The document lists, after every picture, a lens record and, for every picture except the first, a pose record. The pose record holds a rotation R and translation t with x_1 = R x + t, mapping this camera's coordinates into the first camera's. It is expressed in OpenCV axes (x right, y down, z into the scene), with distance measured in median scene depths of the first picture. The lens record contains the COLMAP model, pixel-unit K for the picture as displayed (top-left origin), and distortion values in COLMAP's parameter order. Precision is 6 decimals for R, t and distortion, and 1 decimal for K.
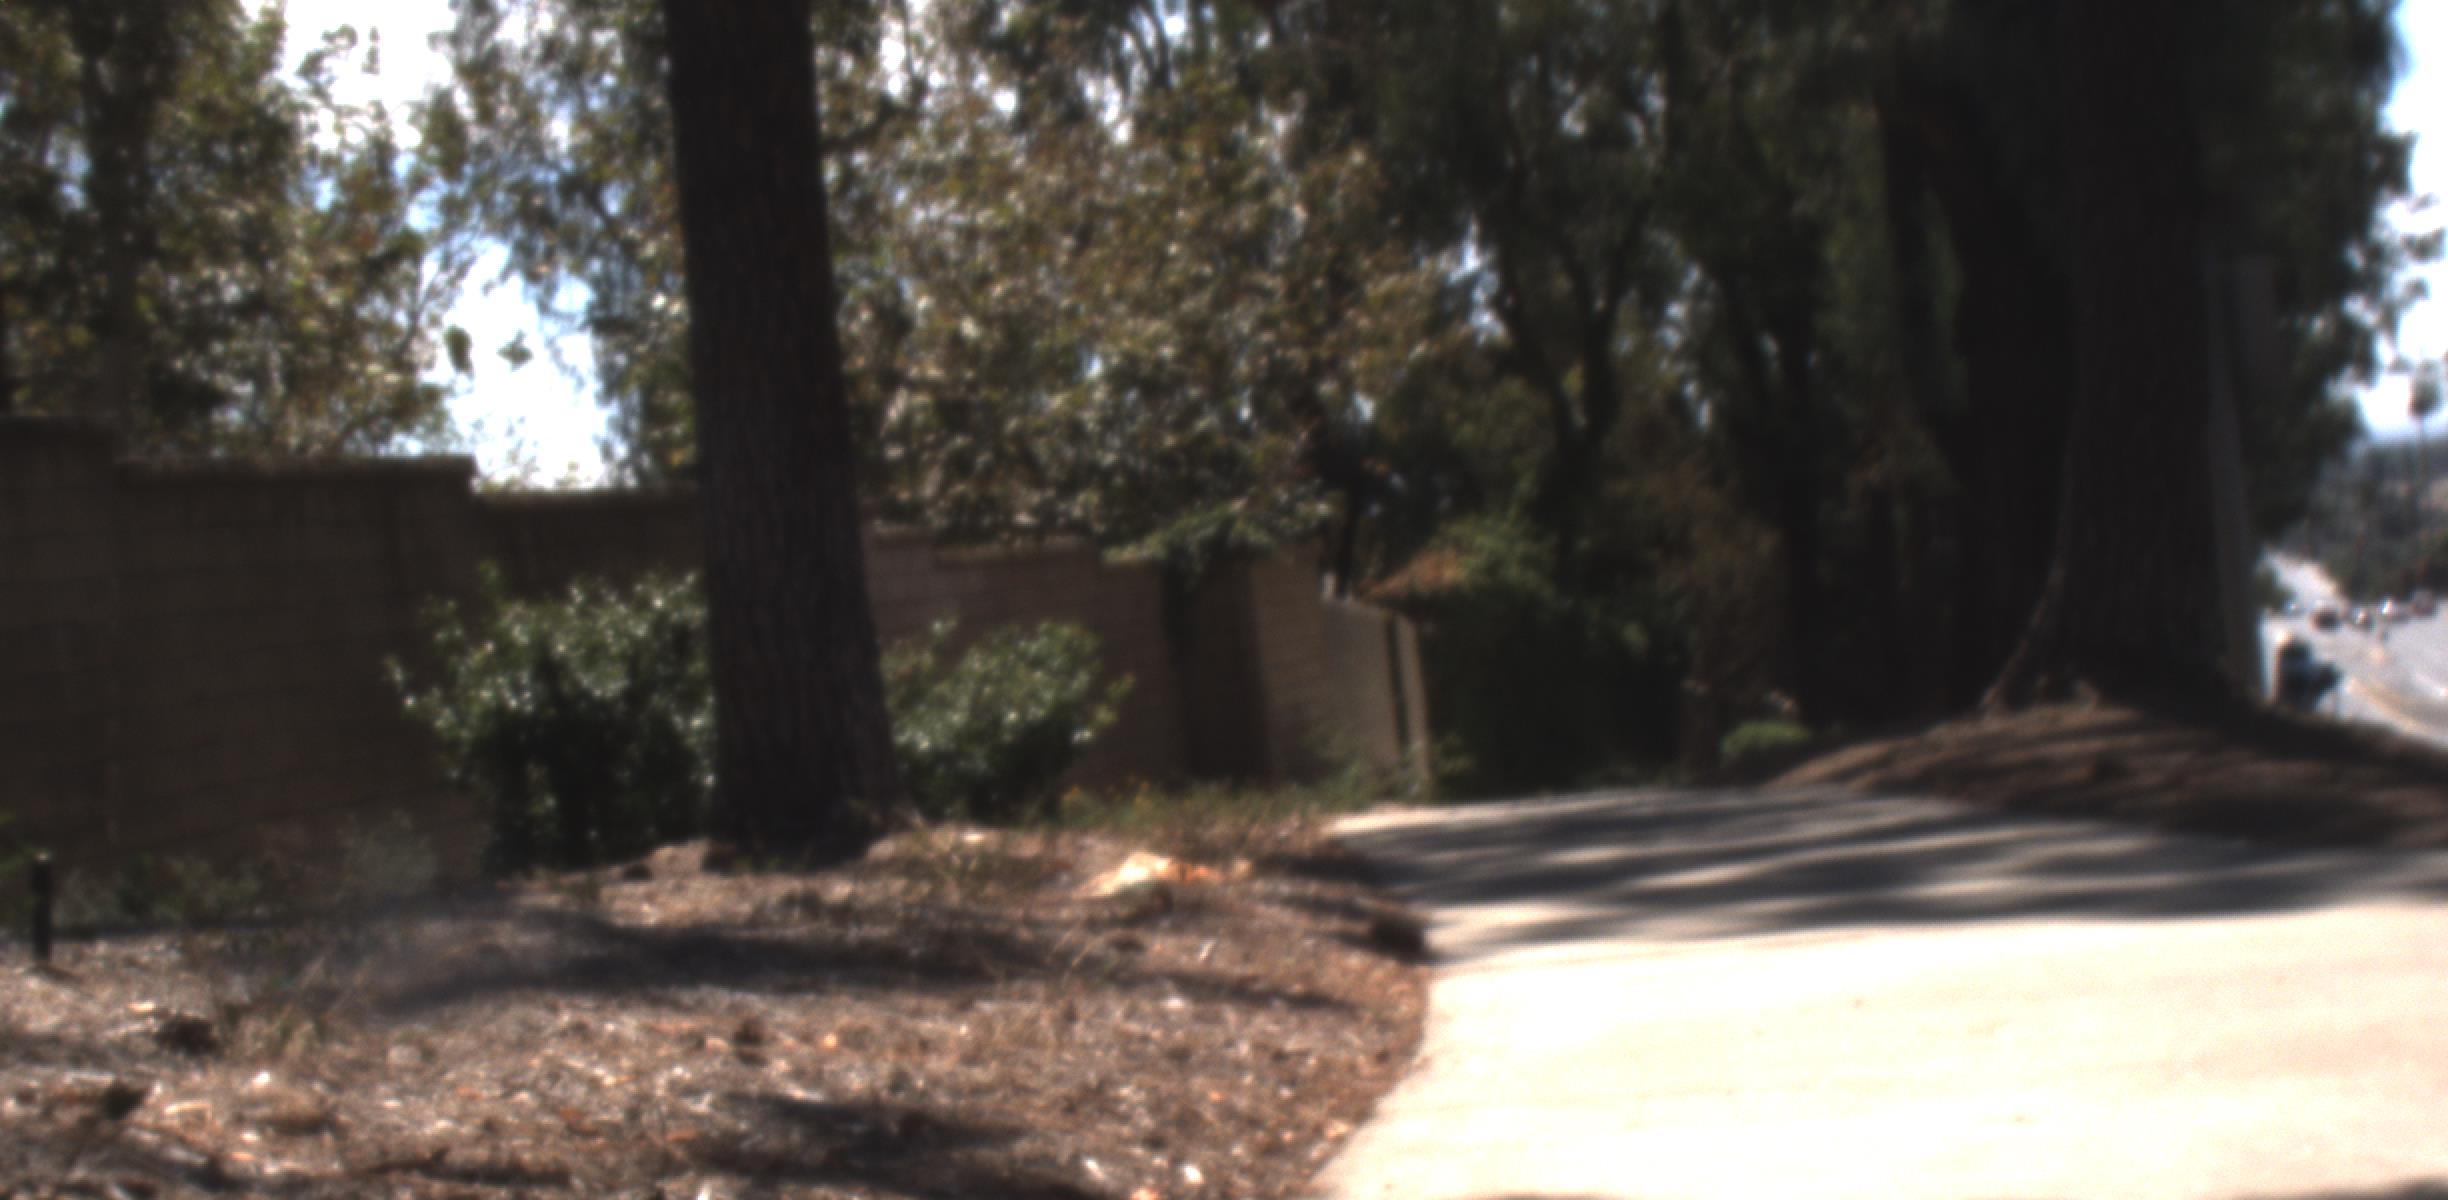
lens RADIAL K [[4850.5, 0, 1237.1], [0, 4850.5, 769.9], [0, 0, 1]] dist [-0.052402, 0.125106]
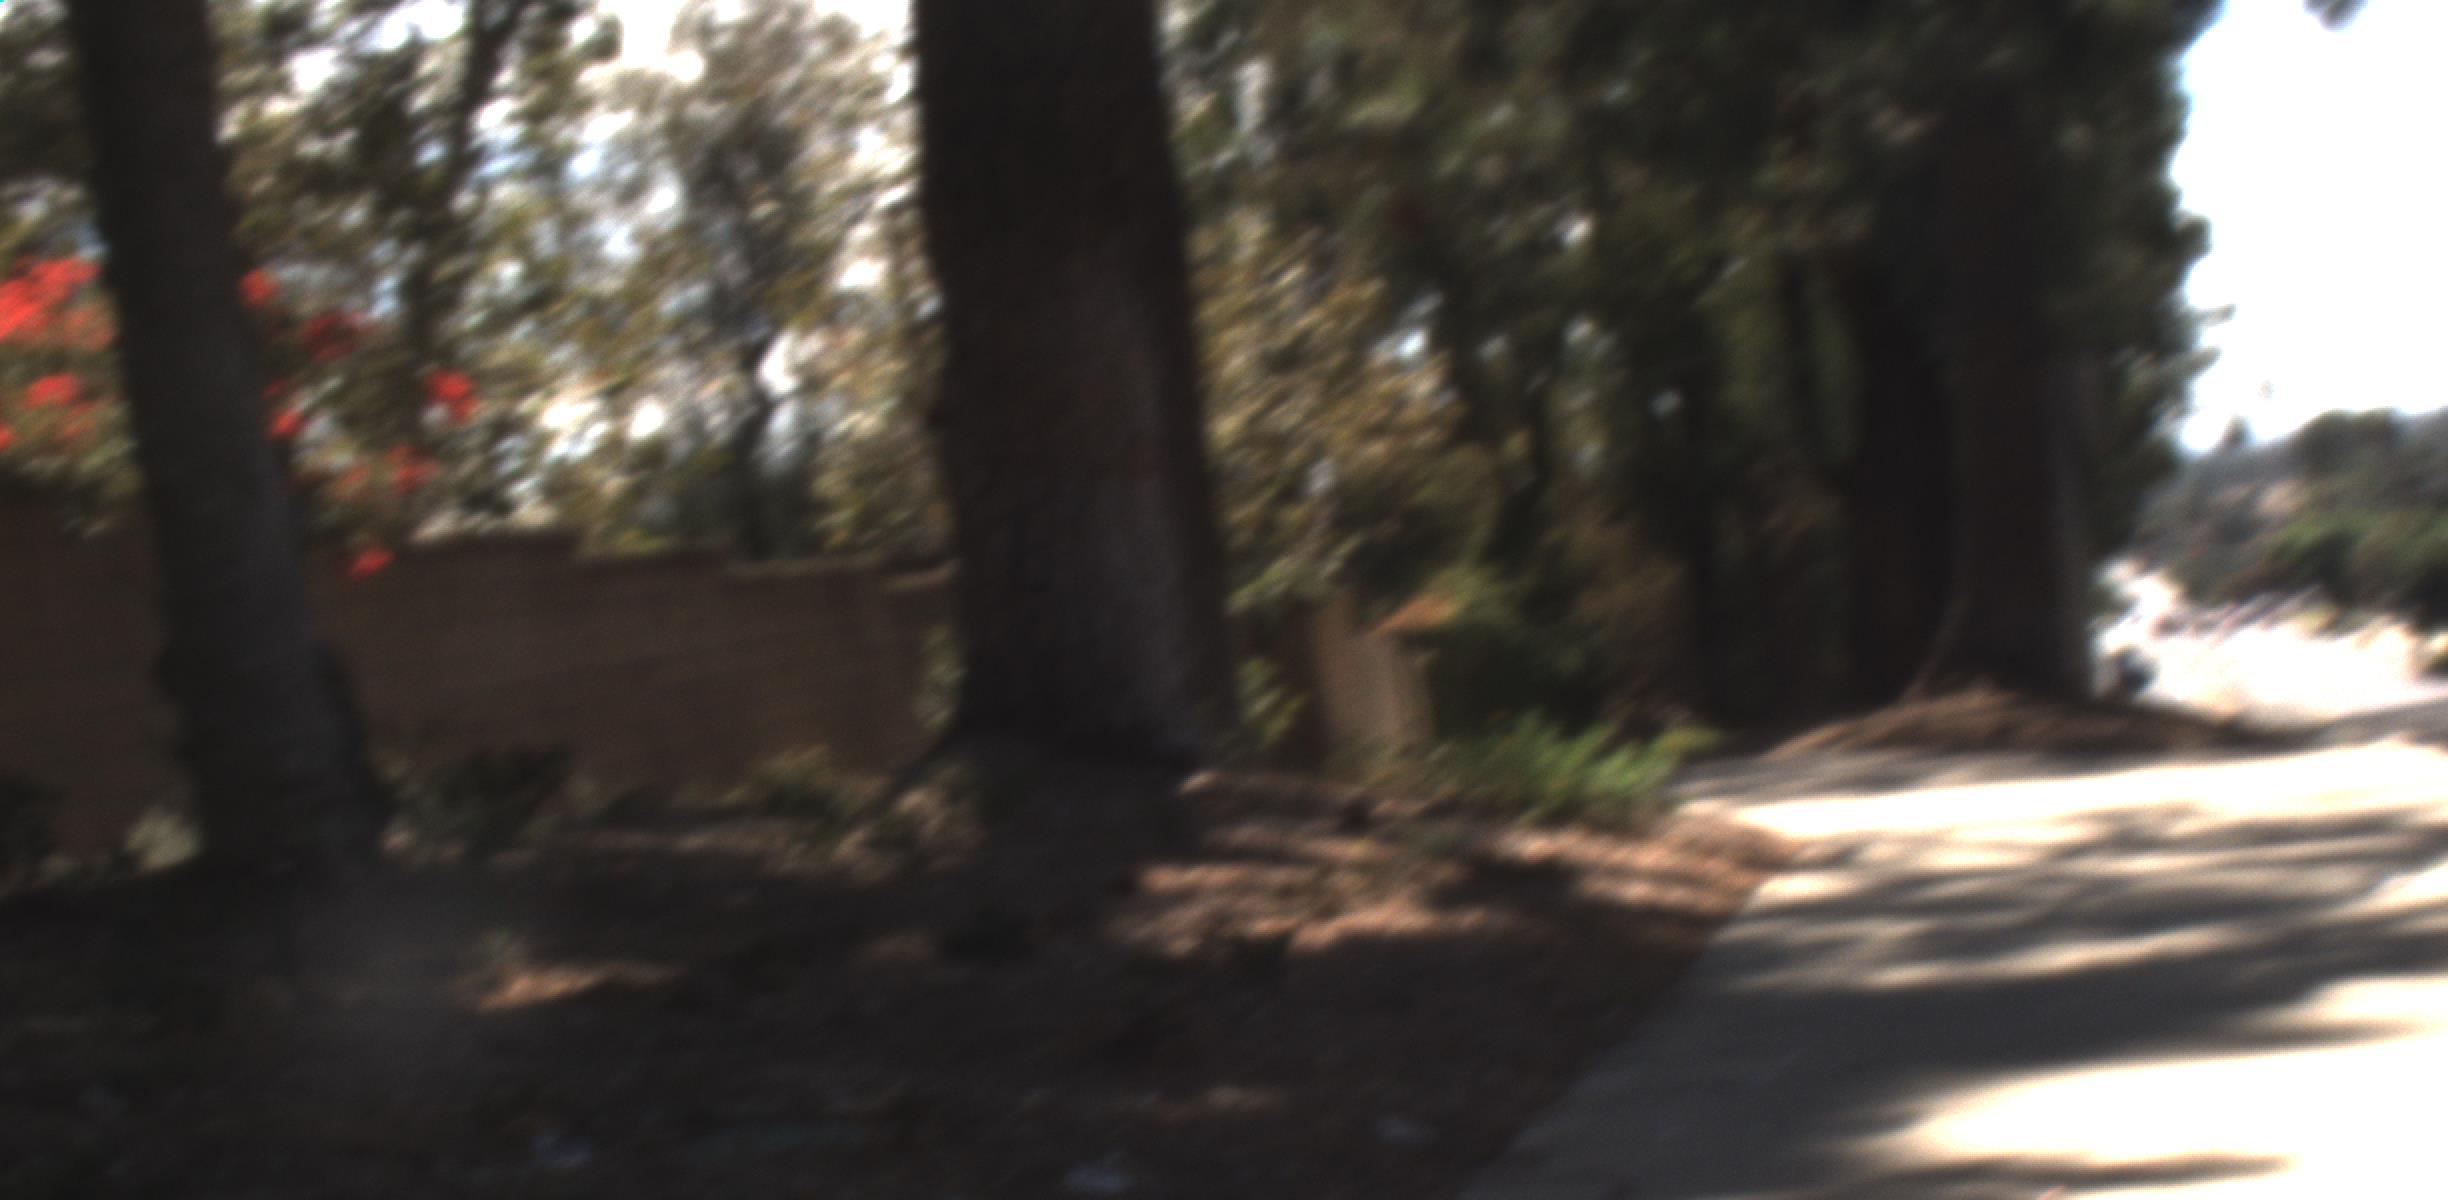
lens RADIAL K [[4850.8, 0, 1223.1], [0, 4850.8, 607.0], [0, 0, 1]] dist [-0.072043, -0.222032]
pose [[0.999237, -0.026028, 0.029137, -0.039023], [0.027194, 0.998814, -0.040384, 0.005317], [-0.028051, 0.041145, 0.998759, -0.188326]]
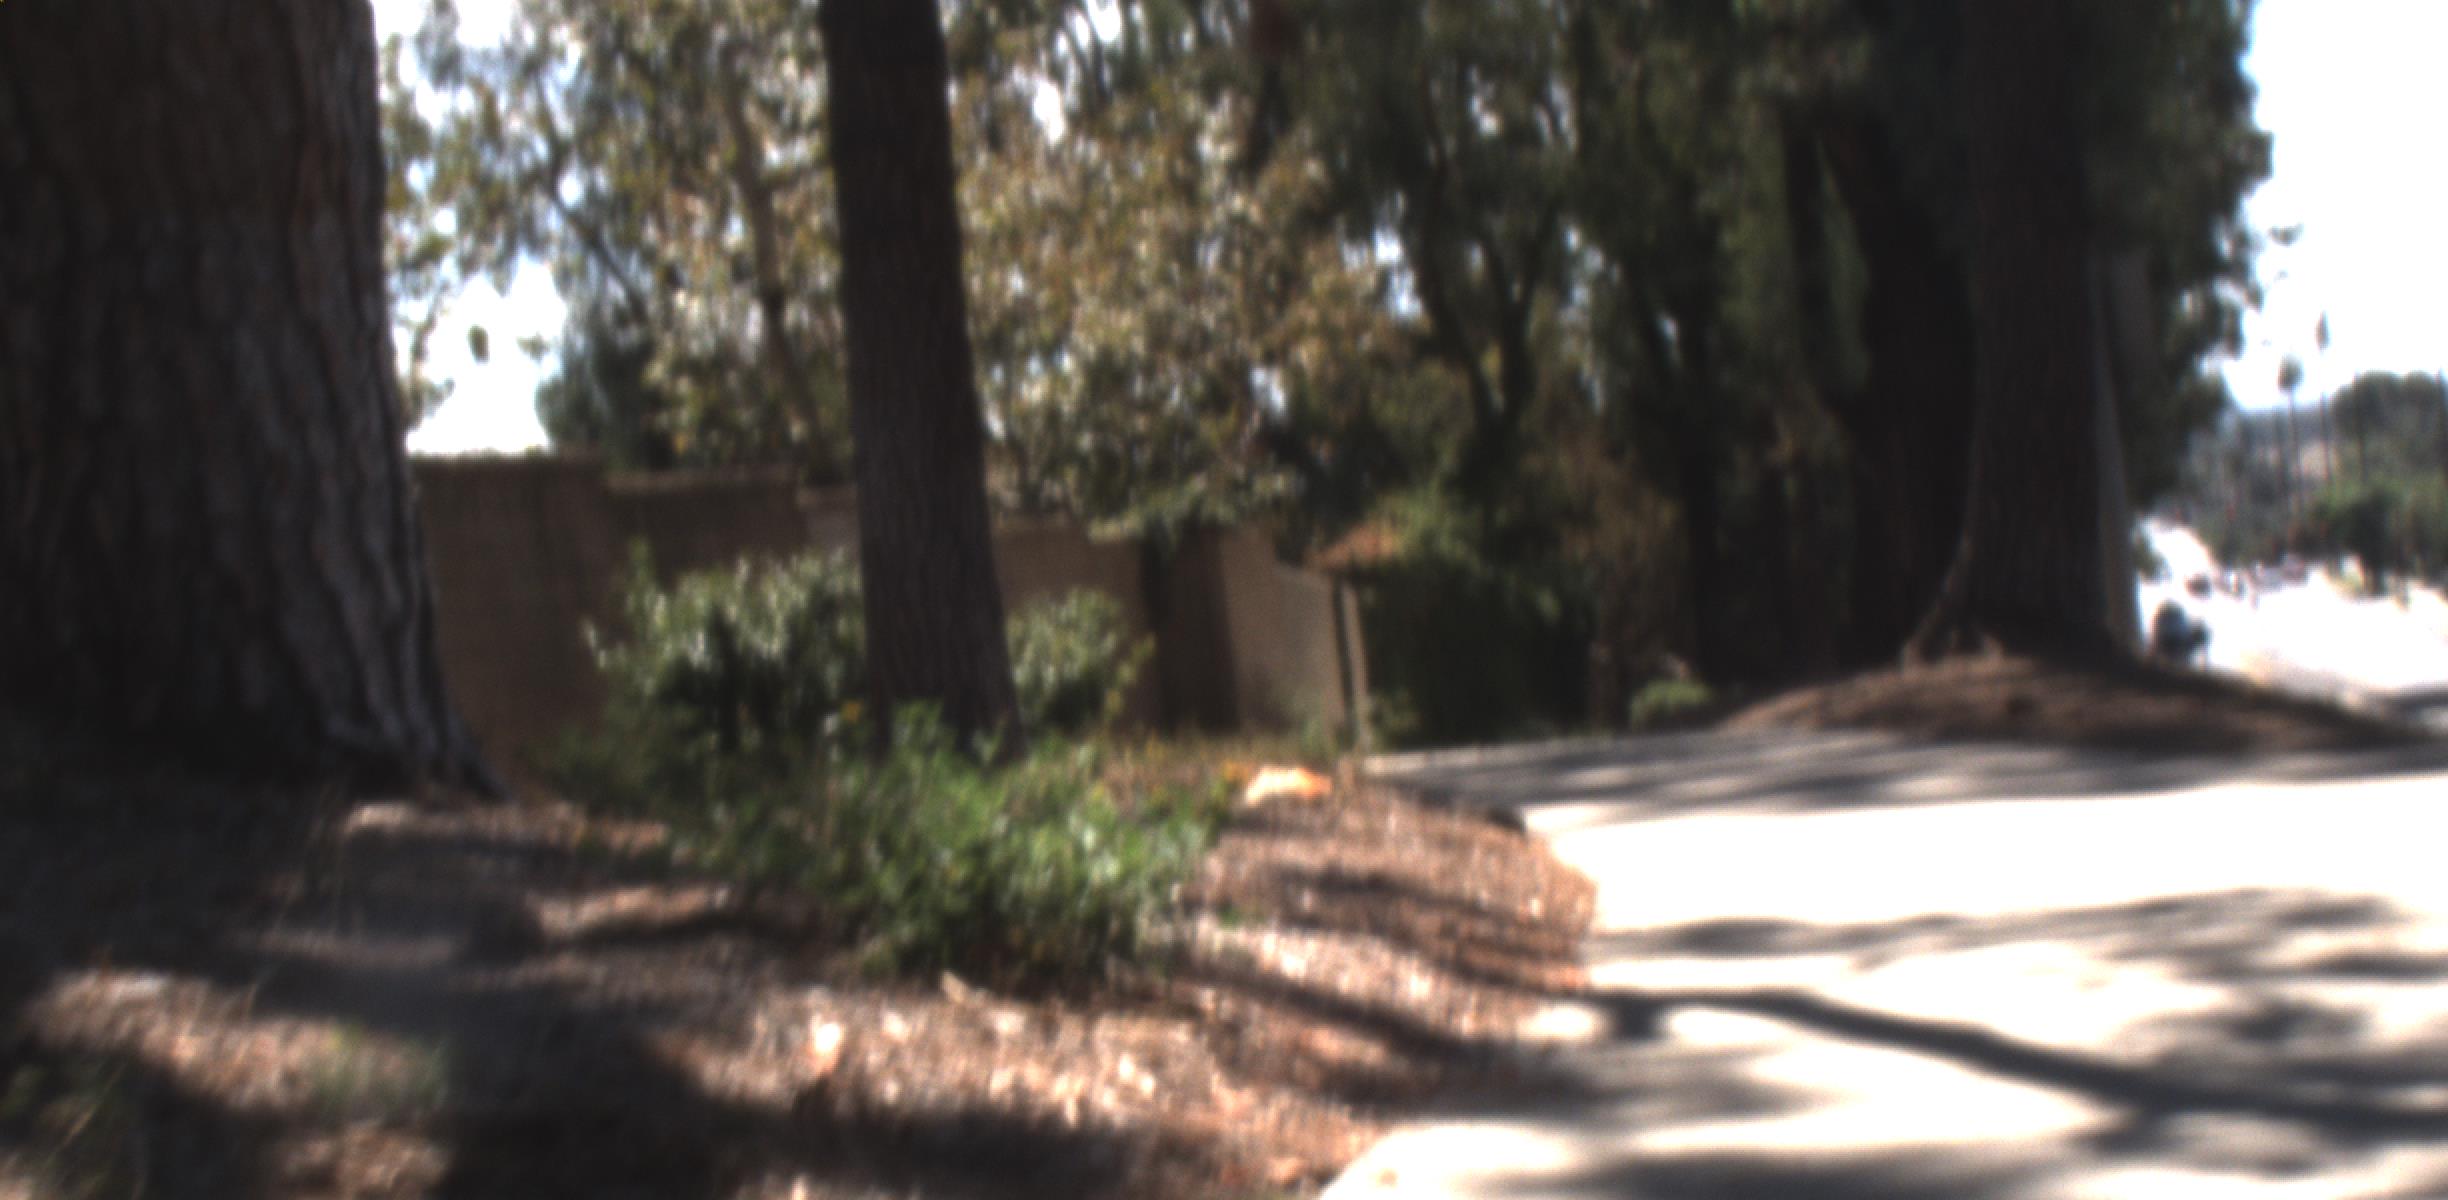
lens RADIAL K [[4851.0, 0, 1214.5], [0, 4851.0, 718.7], [0, 0, 1]] dist [-0.016552, -0.212439]
pose [[0.999772, -0.004608, 0.020856, -0.014381], [0.004702, 0.999979, -0.004473, 0.002246], [-0.020835, 0.004570, 0.999772, -0.064690]]
